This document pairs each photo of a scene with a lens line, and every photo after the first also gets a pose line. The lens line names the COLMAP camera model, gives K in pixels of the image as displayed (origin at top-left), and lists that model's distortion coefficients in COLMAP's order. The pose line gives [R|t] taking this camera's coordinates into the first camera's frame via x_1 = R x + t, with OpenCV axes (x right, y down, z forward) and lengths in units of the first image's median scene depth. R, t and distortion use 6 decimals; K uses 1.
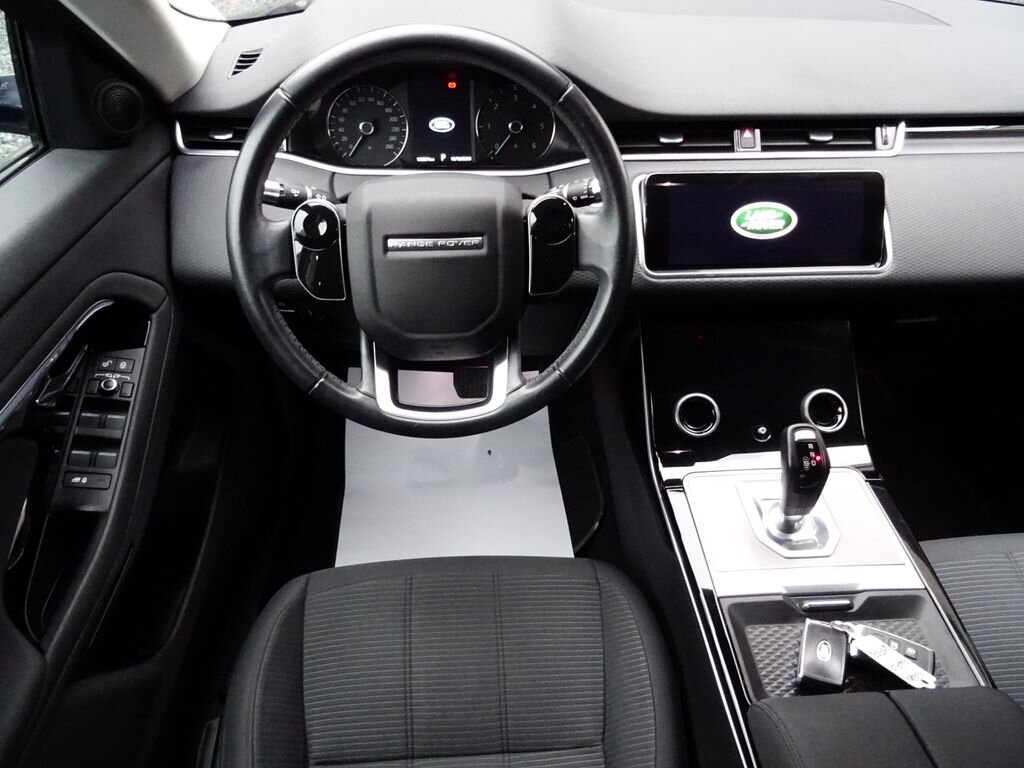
lens RADIAL K [[725.3, 0, 518.2], [0, 725.3, 385.5], [0, 0, 1]] dist [-0.005400, 0.000564]
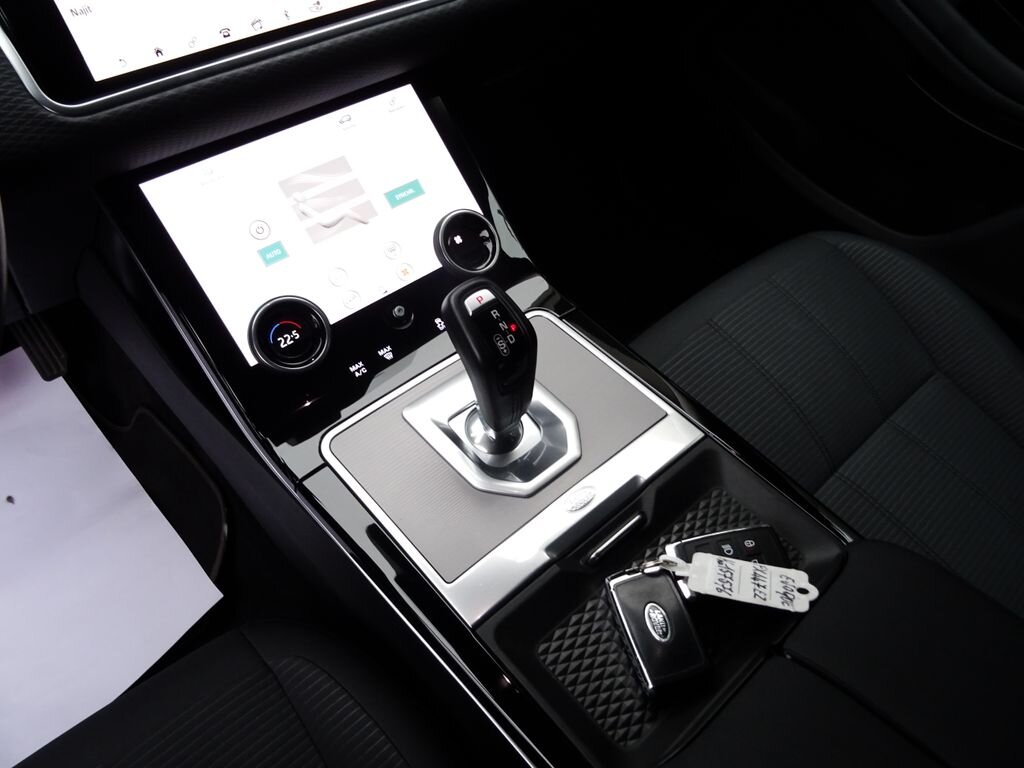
lens RADIAL K [[725.3, 0, 509.1], [0, 725.3, 388.1], [0, 0, 1]] dist [-0.005400, 0.000564]
pose [[0.778474, -0.459078, 0.428049, 0.116934], [0.365158, 0.885914, 0.286035, -0.021838], [-0.510527, -0.066365, 0.857297, 0.421818]]
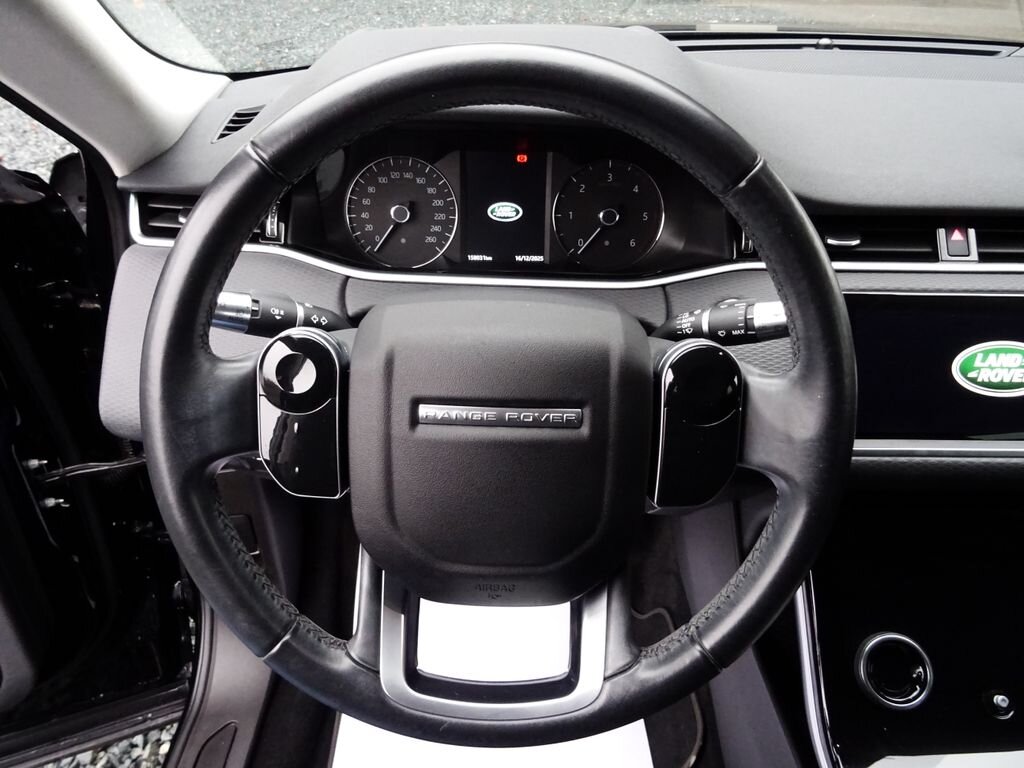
lens RADIAL K [[725.3, 0, 516.6], [0, 725.3, 385.7], [0, 0, 1]] dist [-0.005400, 0.000564]
pose [[0.998228, 0.034048, -0.048792, -0.057755], [-0.038994, 0.993782, -0.104292, -0.125717], [0.044938, 0.106010, 0.993349, 0.336643]]
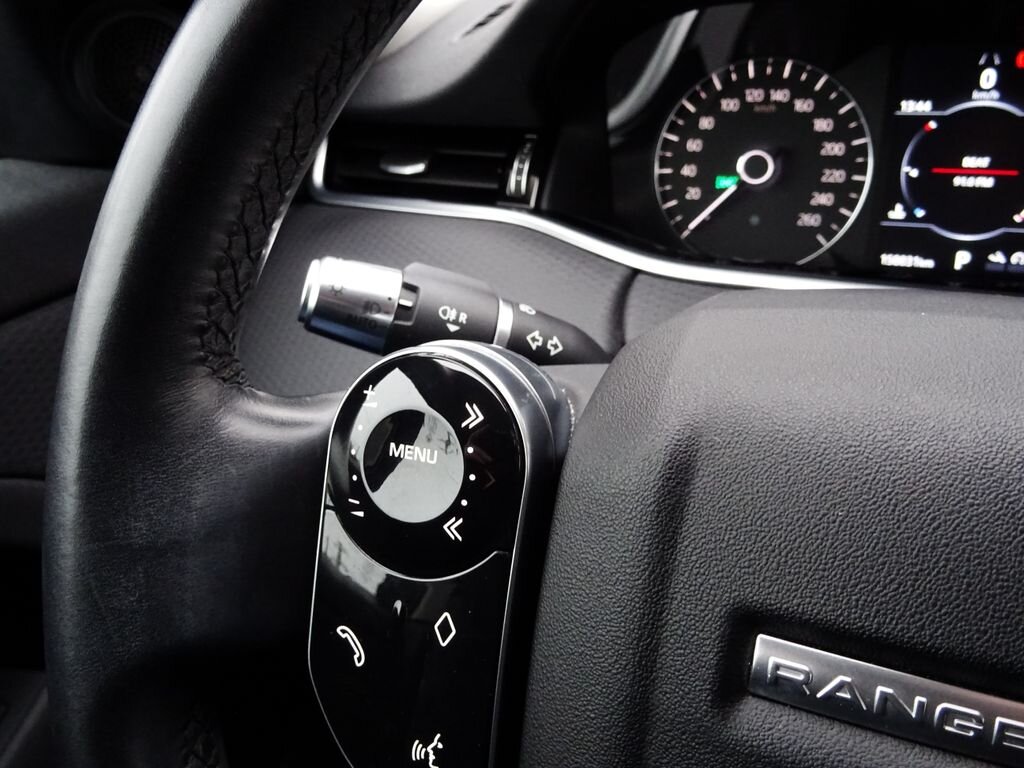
lens RADIAL K [[868.2, 0, 508.5], [0, 868.2, 391.1], [0, 0, 1]] dist [-0.038302, 0.002719]
pose [[0.886662, 0.141888, -0.440112, -0.117876], [-0.217497, 0.967876, -0.126140, -0.172106], [0.408076, 0.207566, 0.889039, 0.619974]]
